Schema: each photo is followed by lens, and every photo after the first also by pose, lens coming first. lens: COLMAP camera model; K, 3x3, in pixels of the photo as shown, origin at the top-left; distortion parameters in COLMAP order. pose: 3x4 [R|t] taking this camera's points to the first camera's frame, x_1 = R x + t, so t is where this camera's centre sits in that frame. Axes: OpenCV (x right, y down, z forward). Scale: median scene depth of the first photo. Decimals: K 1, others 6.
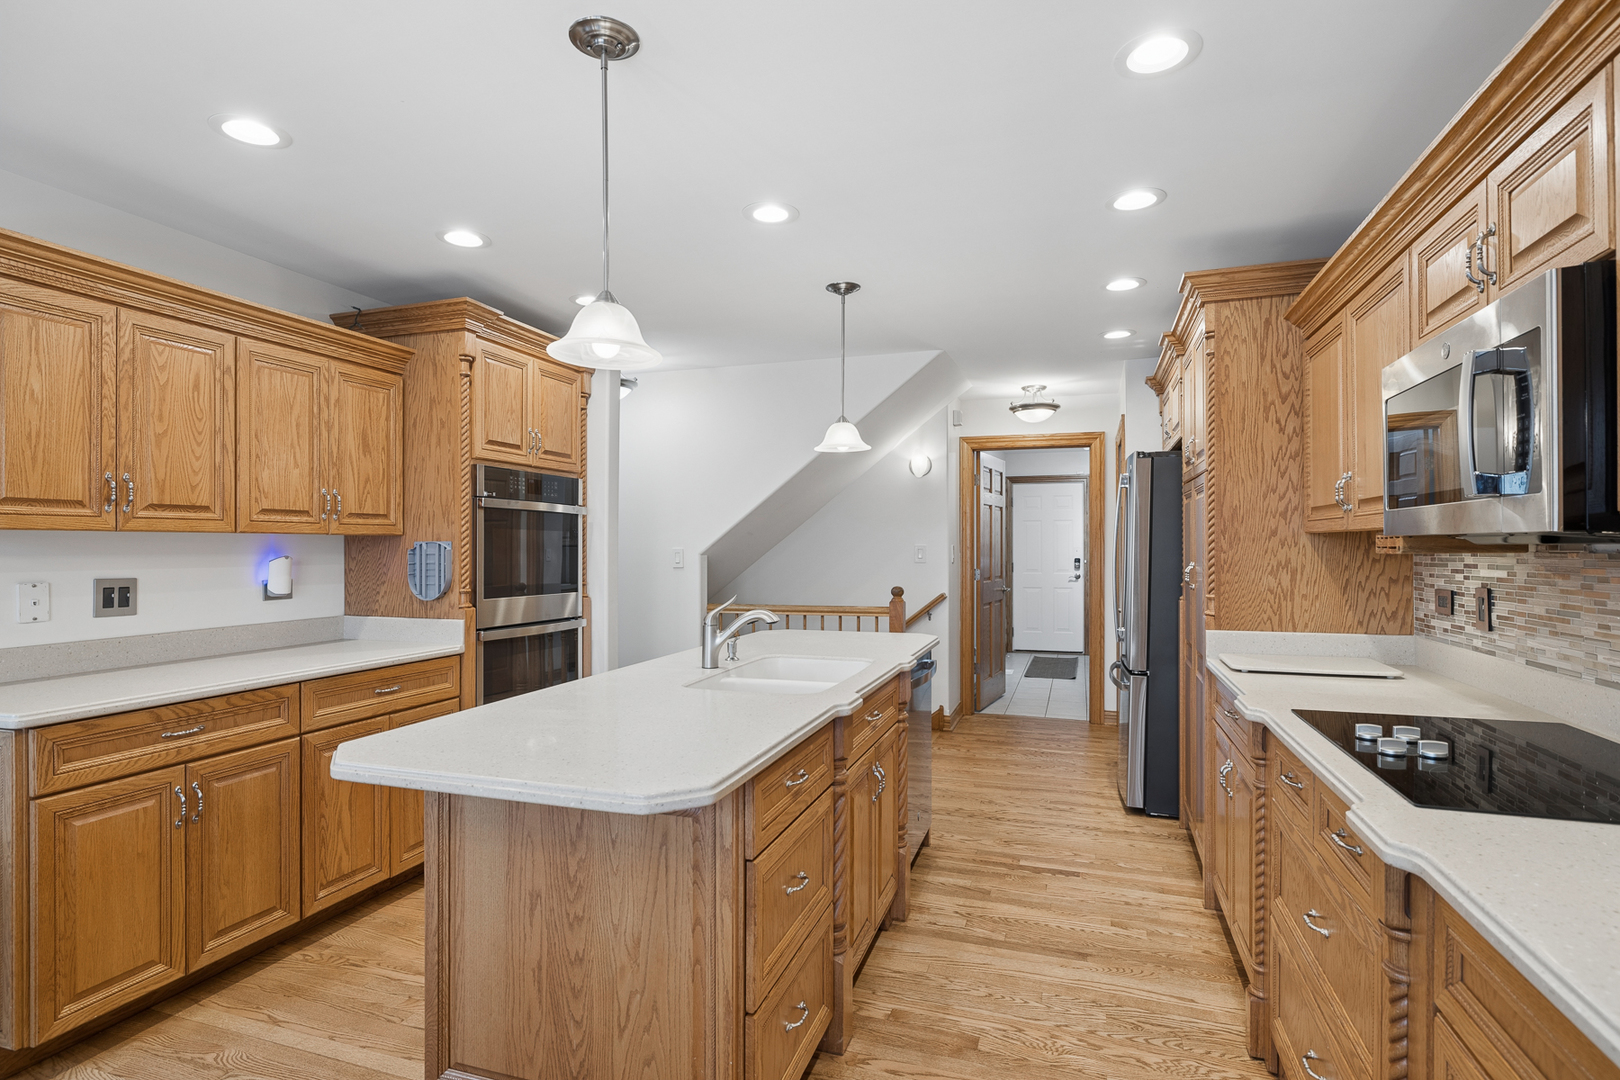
lens RADIAL K [[804.5, 0, 810.0], [0, 804.5, 540.0], [0, 0, 1]] dist [-0.000350, 0.000013]
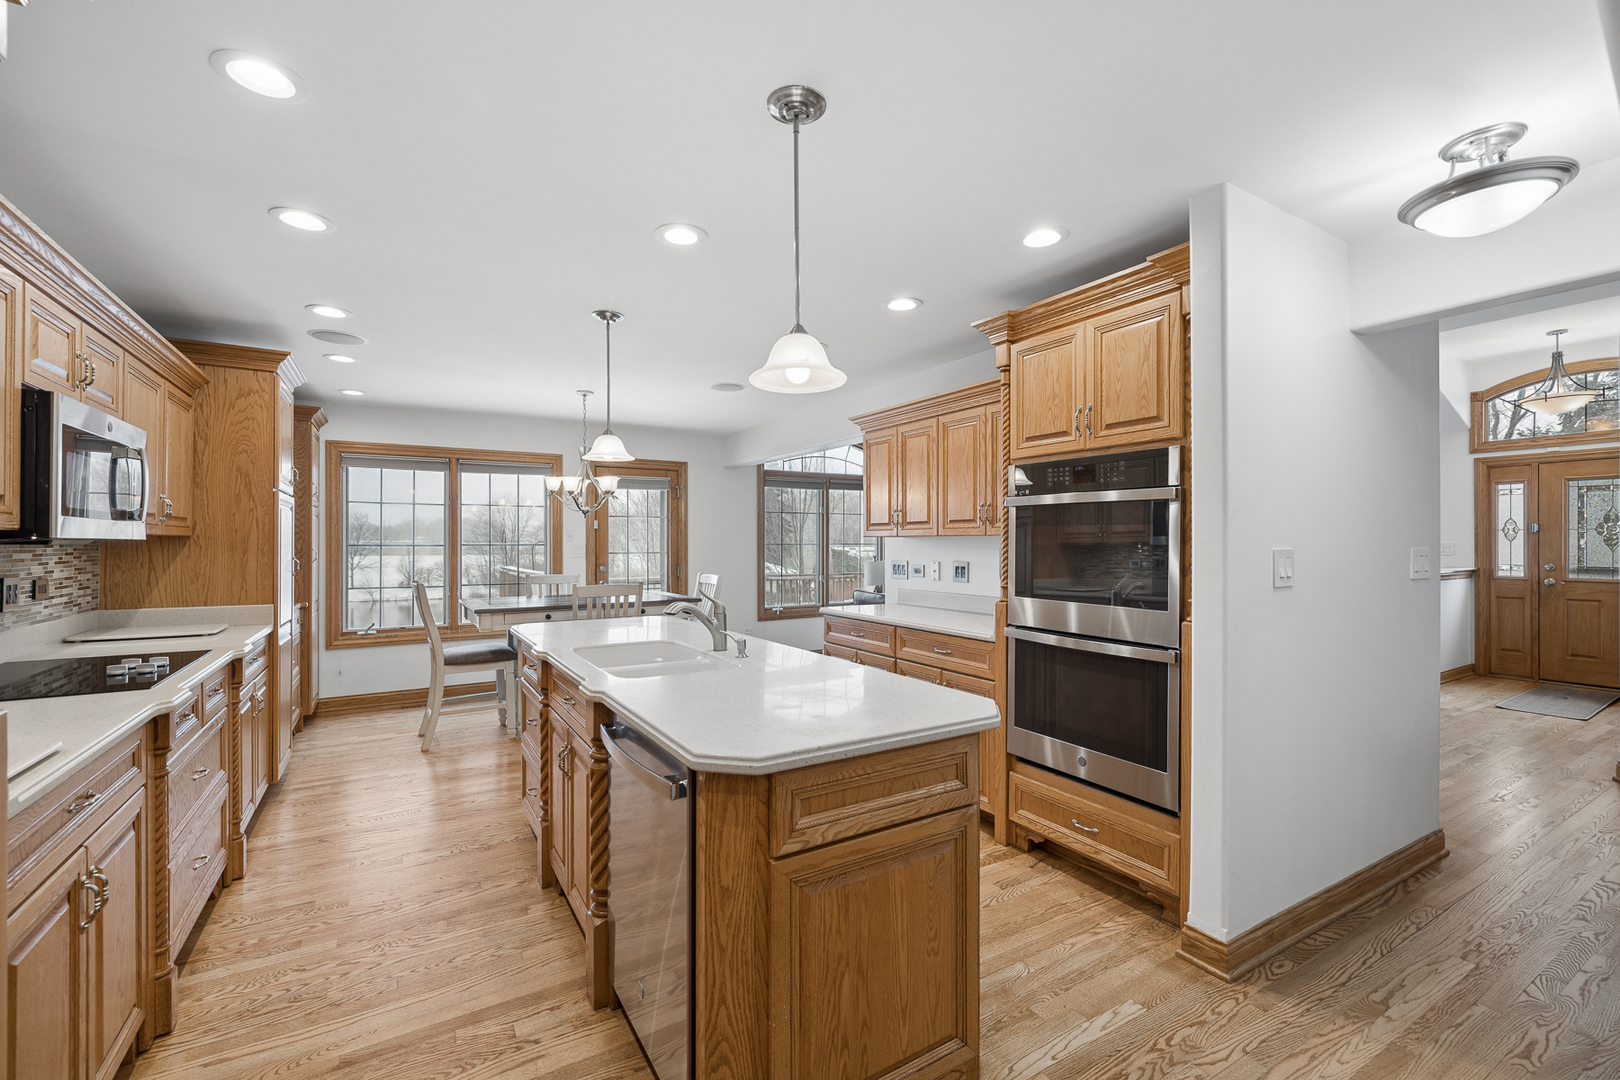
lens RADIAL K [[677.1, 0, 811.8], [0, 677.1, 543.7], [0, 0, 1]] dist [-0.000546, 0.000240]
pose [[-0.641621, 0.001511, -0.767020, 0.502491], [0.007021, 0.999968, -0.003903, 0.010099], [0.766990, -0.007889, -0.641611, 1.616909]]
